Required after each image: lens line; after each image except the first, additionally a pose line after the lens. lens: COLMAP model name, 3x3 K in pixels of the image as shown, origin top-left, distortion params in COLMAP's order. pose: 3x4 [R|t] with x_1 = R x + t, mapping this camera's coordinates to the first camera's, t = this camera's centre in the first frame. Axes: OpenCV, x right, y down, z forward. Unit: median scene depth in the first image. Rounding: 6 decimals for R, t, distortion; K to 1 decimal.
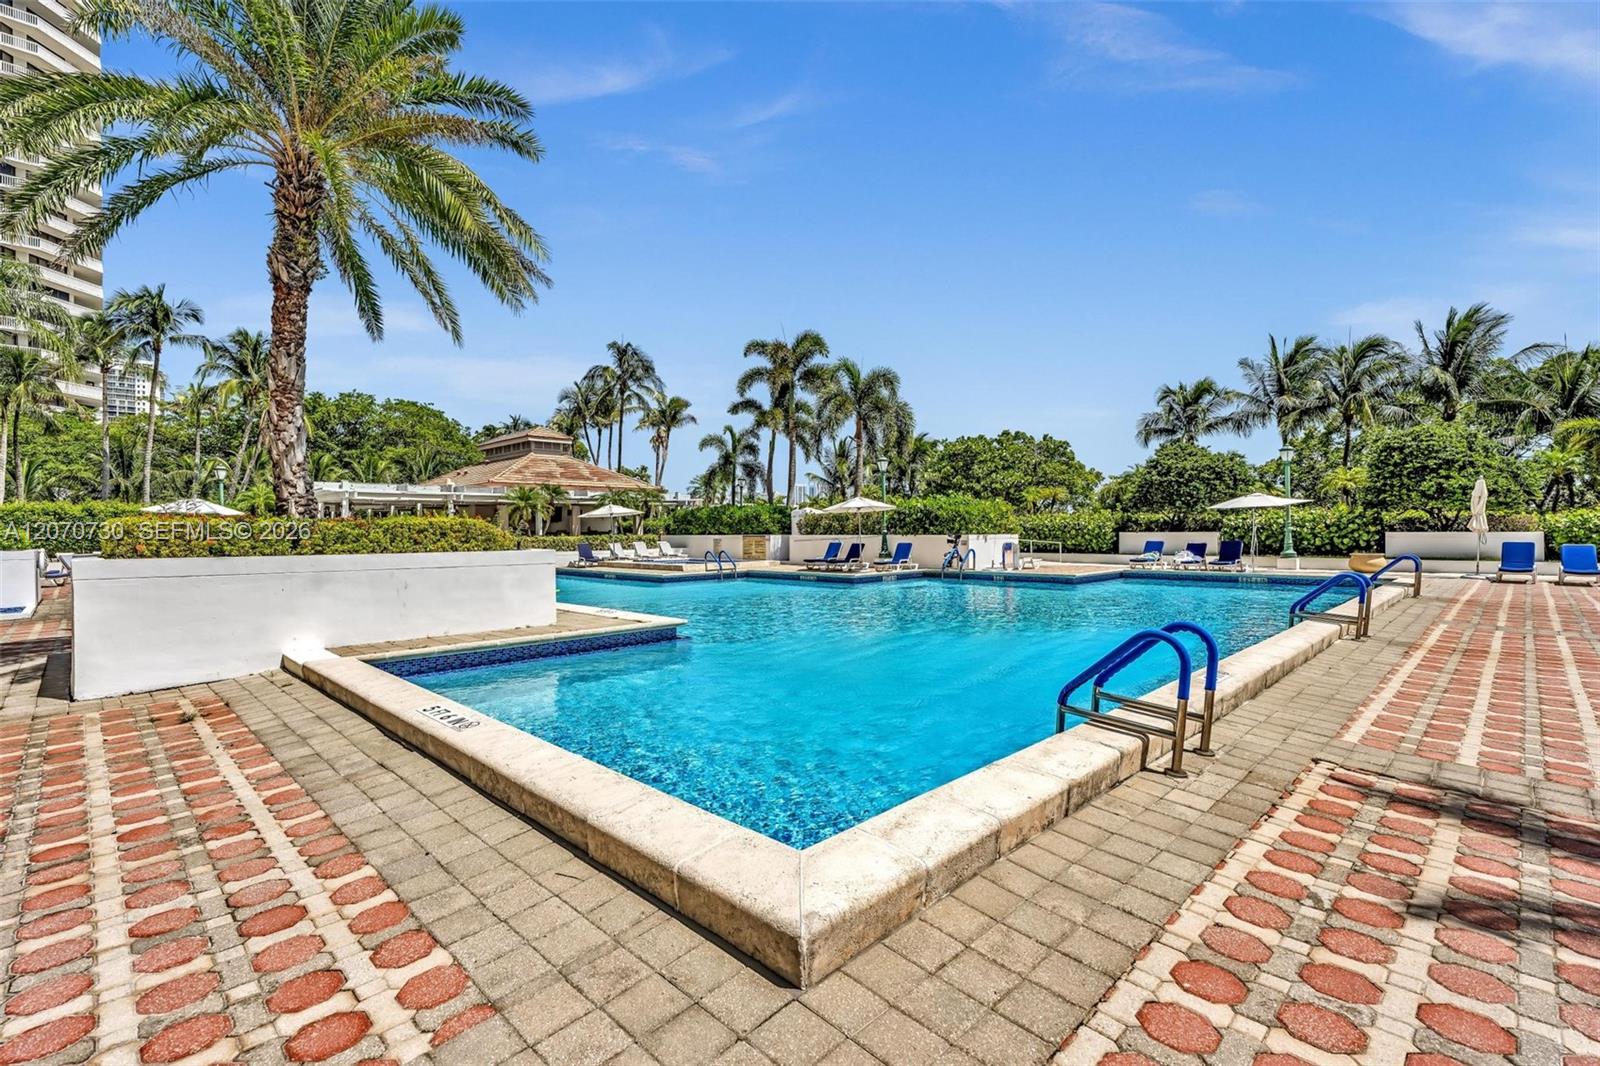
lens RADIAL K [[725.1, 0, 792.1], [0, 725.1, 527.9], [0, 0, 1]] dist [-0.001461, 0.000045]
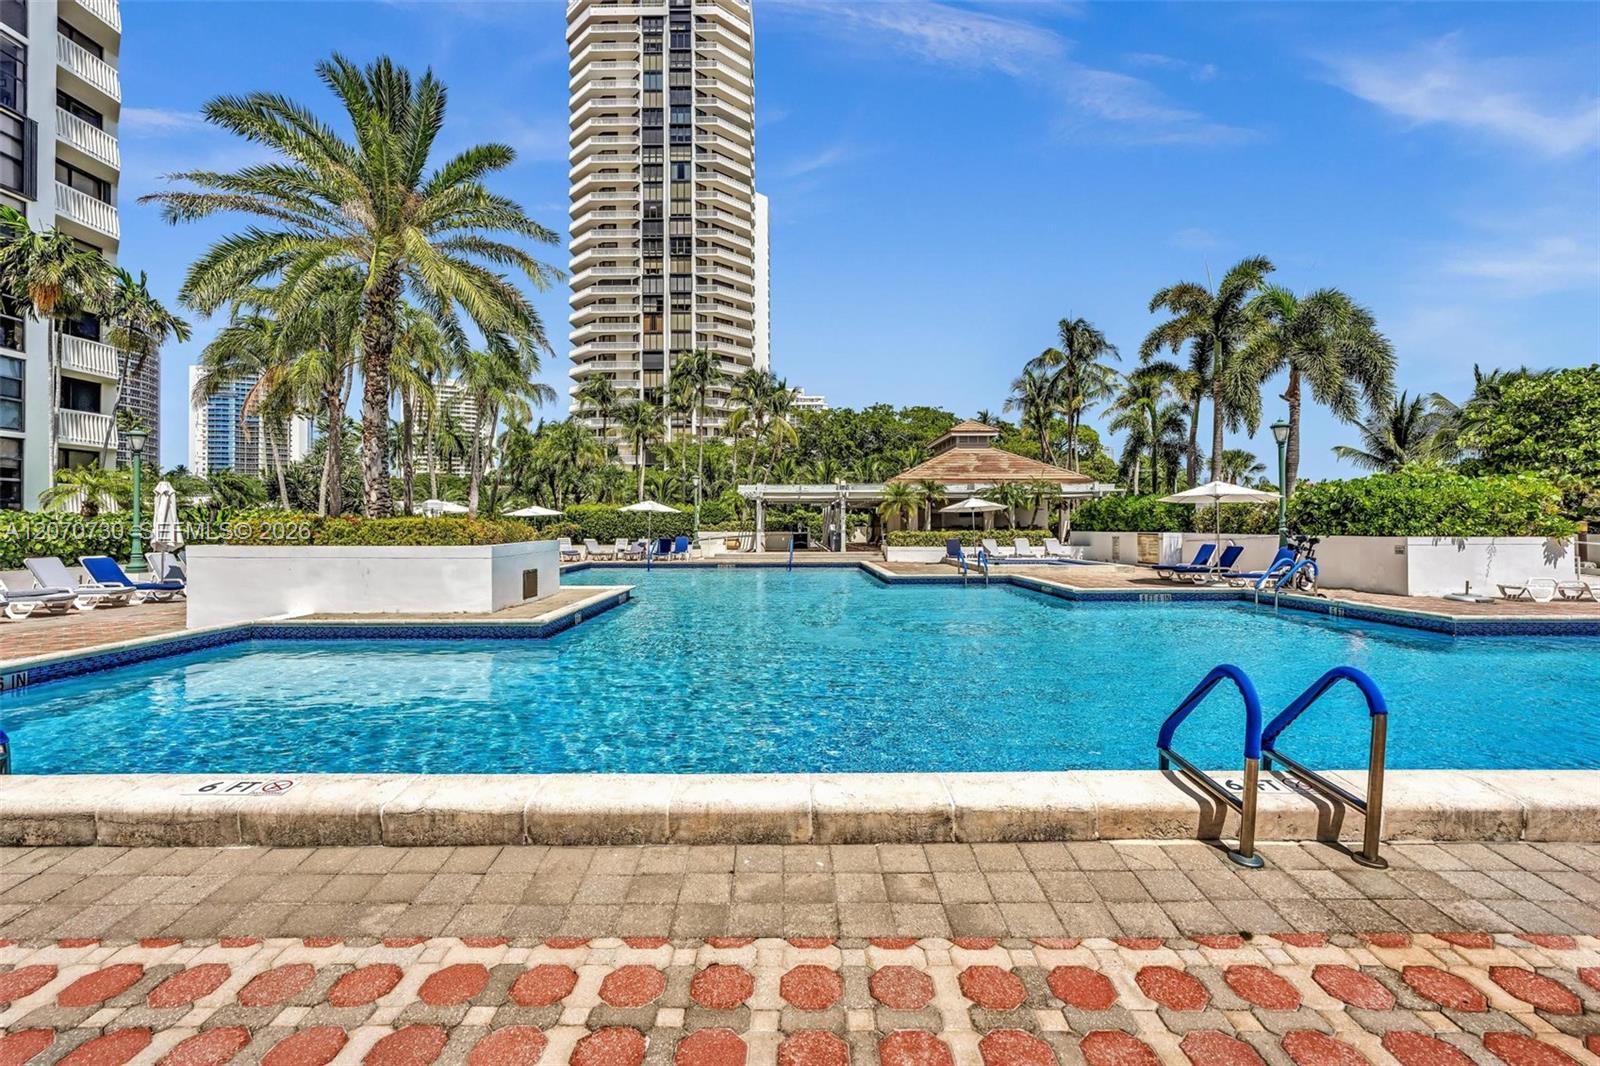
lens RADIAL K [[725.1, 0, 792.1], [0, 725.1, 527.9], [0, 0, 1]] dist [-0.001461, 0.000045]
pose [[0.716183, 0.007713, -0.697870, 0.219442], [-0.001176, 0.999951, 0.009845, -0.002529], [0.697912, -0.006230, 0.716157, 0.146451]]
